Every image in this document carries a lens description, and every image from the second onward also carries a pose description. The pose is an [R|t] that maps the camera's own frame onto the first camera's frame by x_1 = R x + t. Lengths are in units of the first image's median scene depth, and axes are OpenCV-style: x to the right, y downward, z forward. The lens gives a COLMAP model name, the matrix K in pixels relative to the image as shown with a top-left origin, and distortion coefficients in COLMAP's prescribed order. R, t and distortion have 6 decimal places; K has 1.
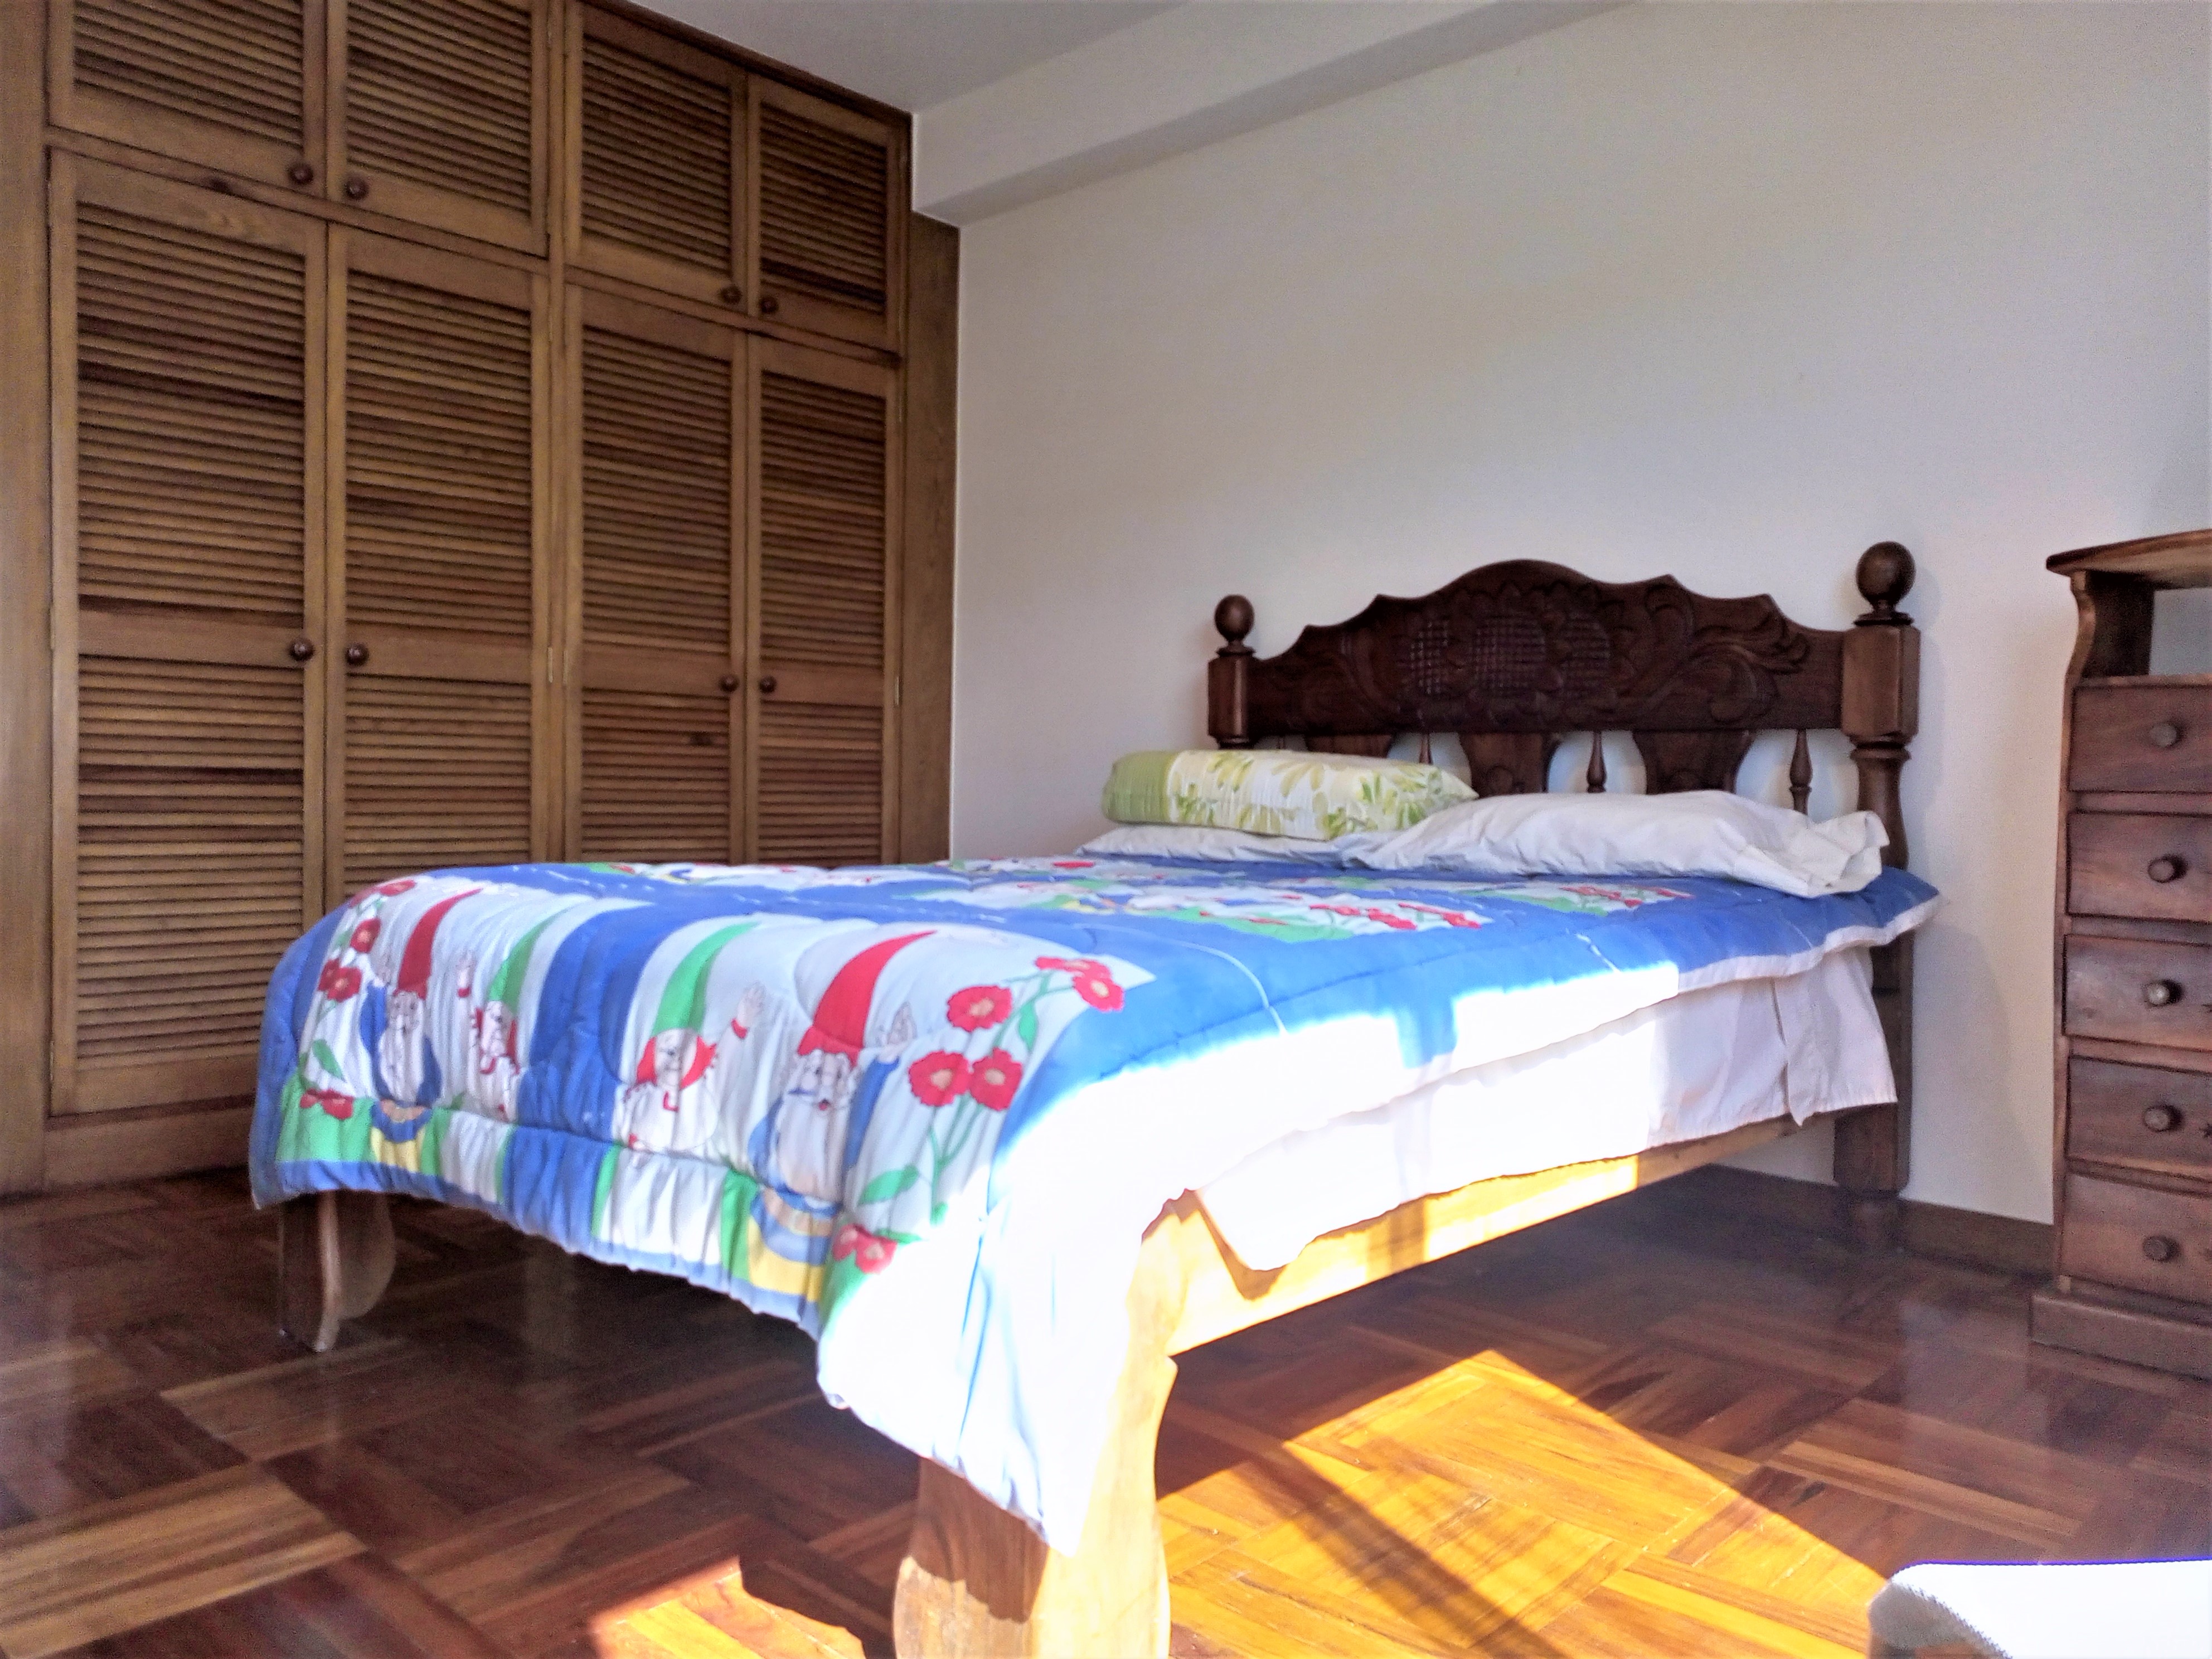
lens RADIAL K [[1643.7, 0, 1109.8], [0, 1643.7, 815.2], [0, 0, 1]] dist [0.055032, -0.054911]
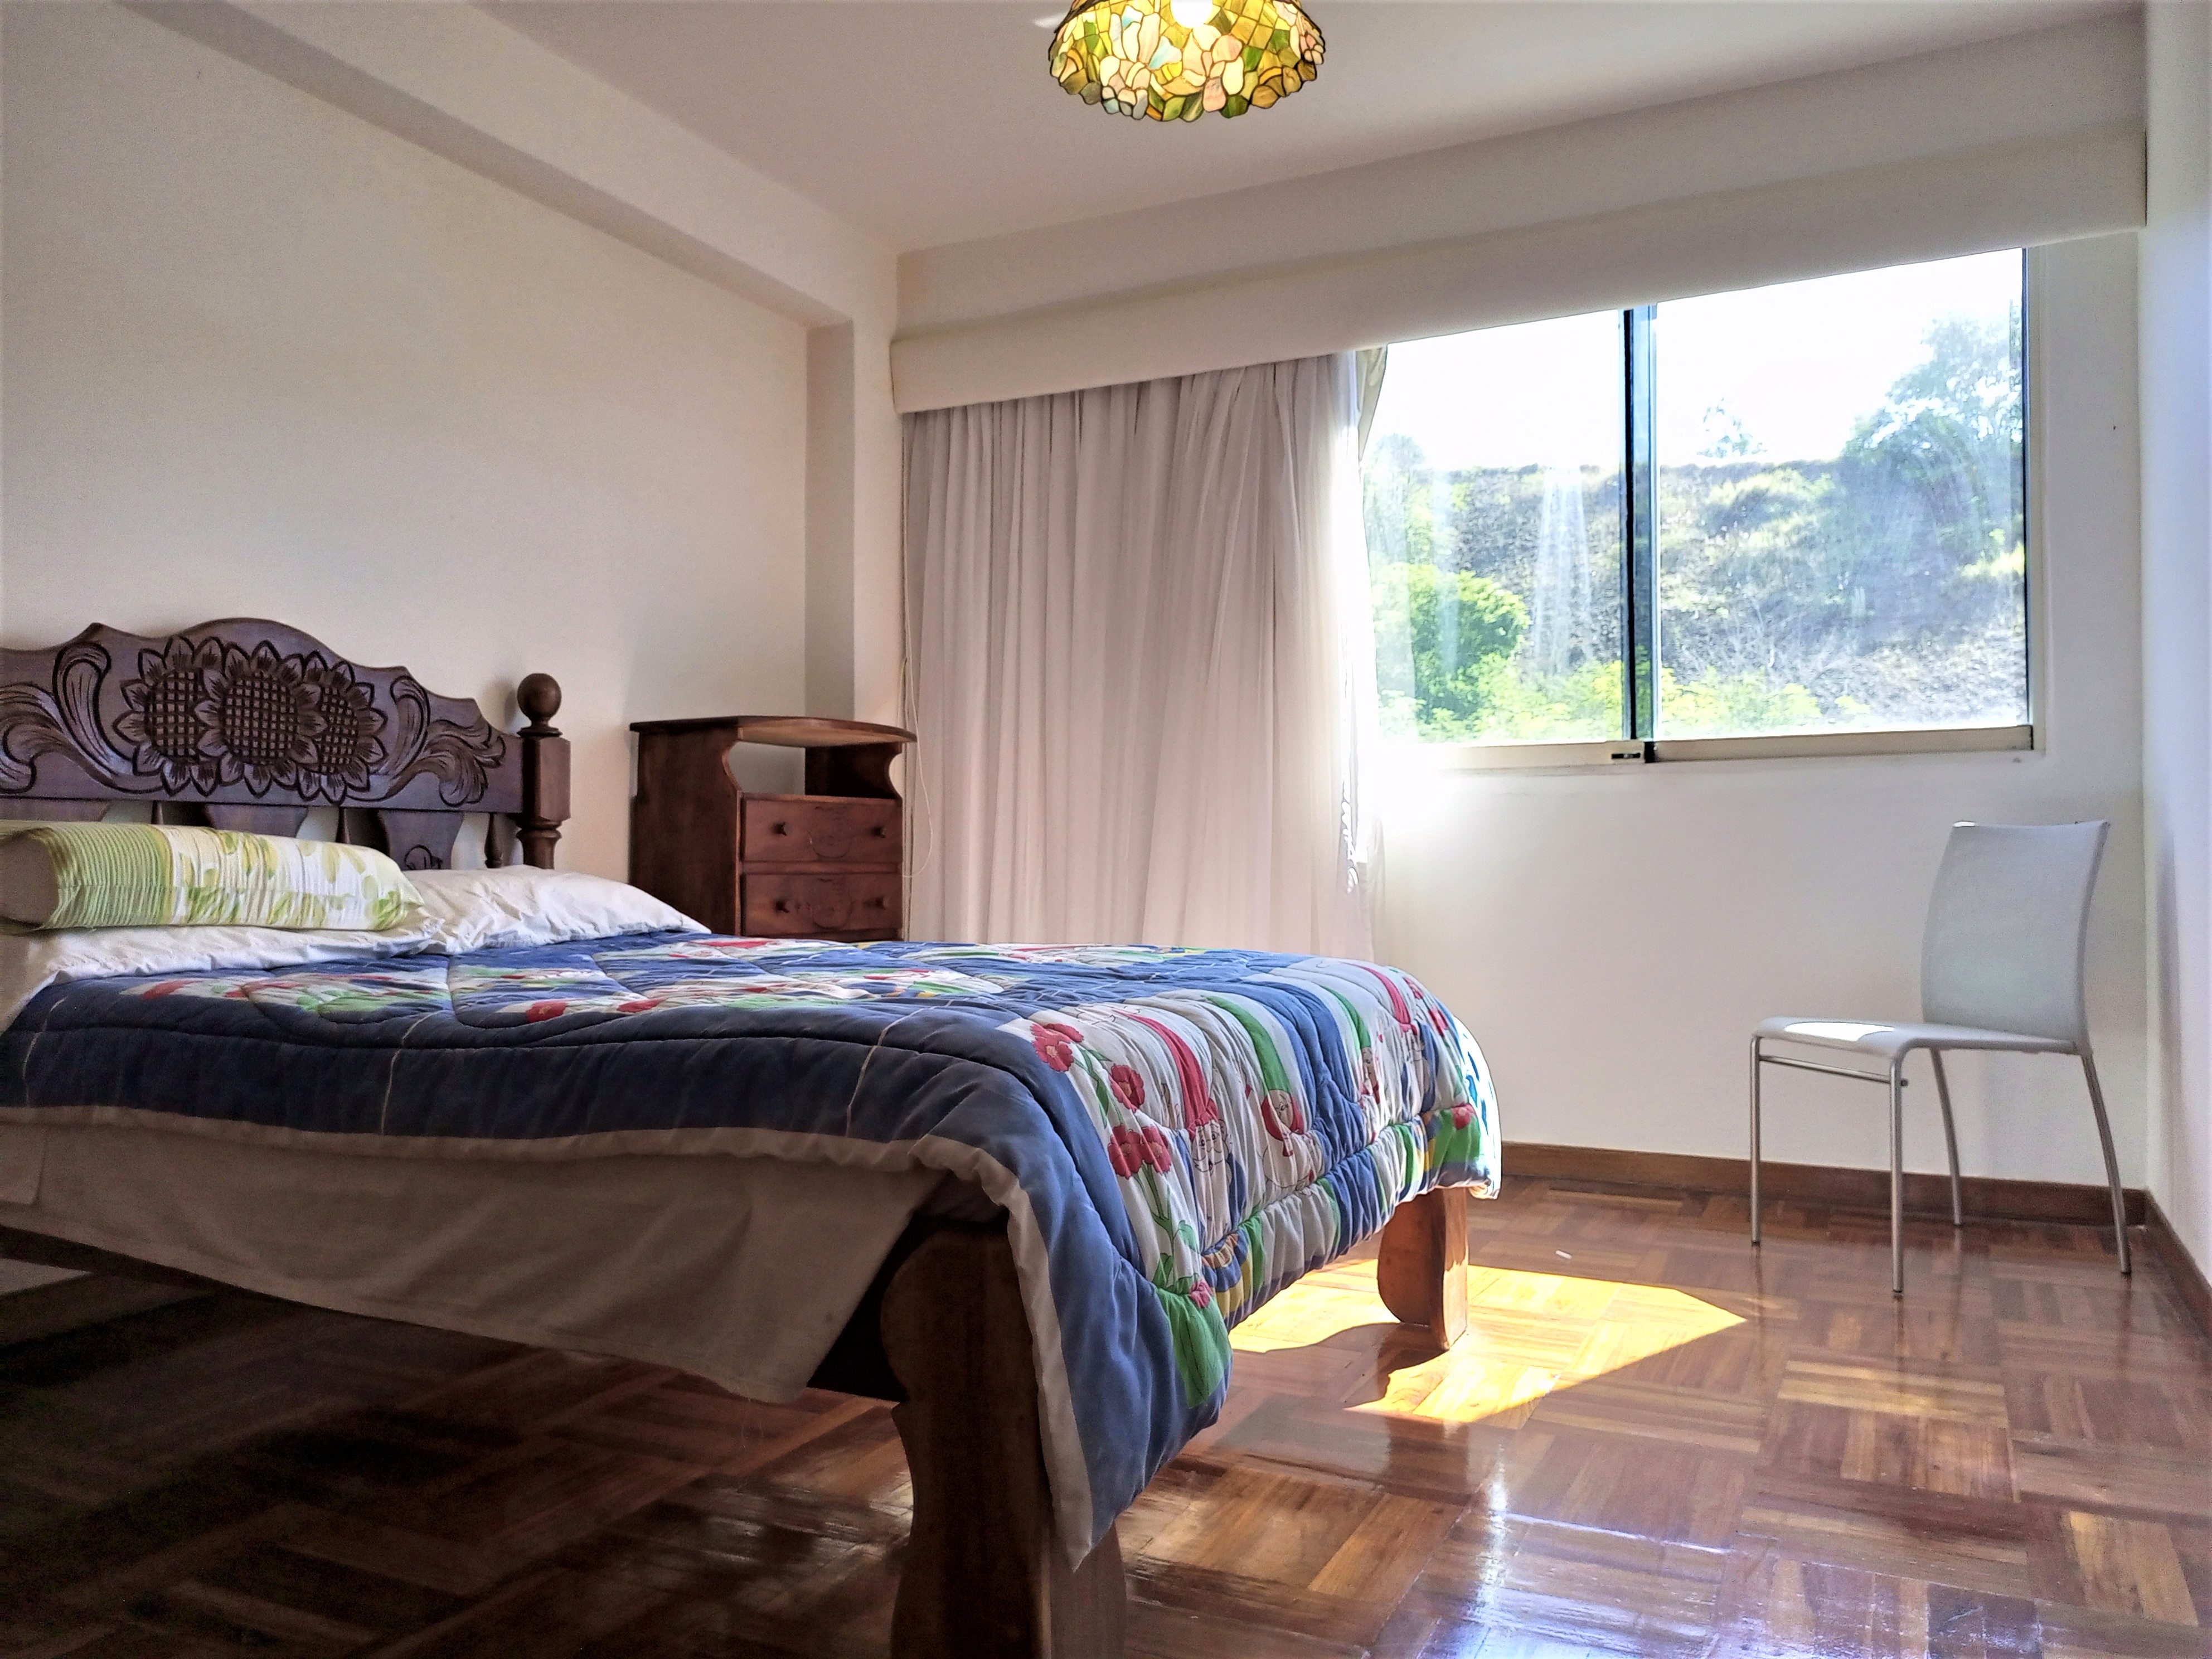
lens RADIAL K [[1643.7, 0, 1109.8], [0, 1643.7, 815.2], [0, 0, 1]] dist [0.055032, -0.054911]
pose [[-0.296566, 0.005668, 0.954996, -0.835229], [0.009246, 0.999953, -0.003064, -0.039549], [-0.954968, 0.007921, -0.296604, 0.872092]]
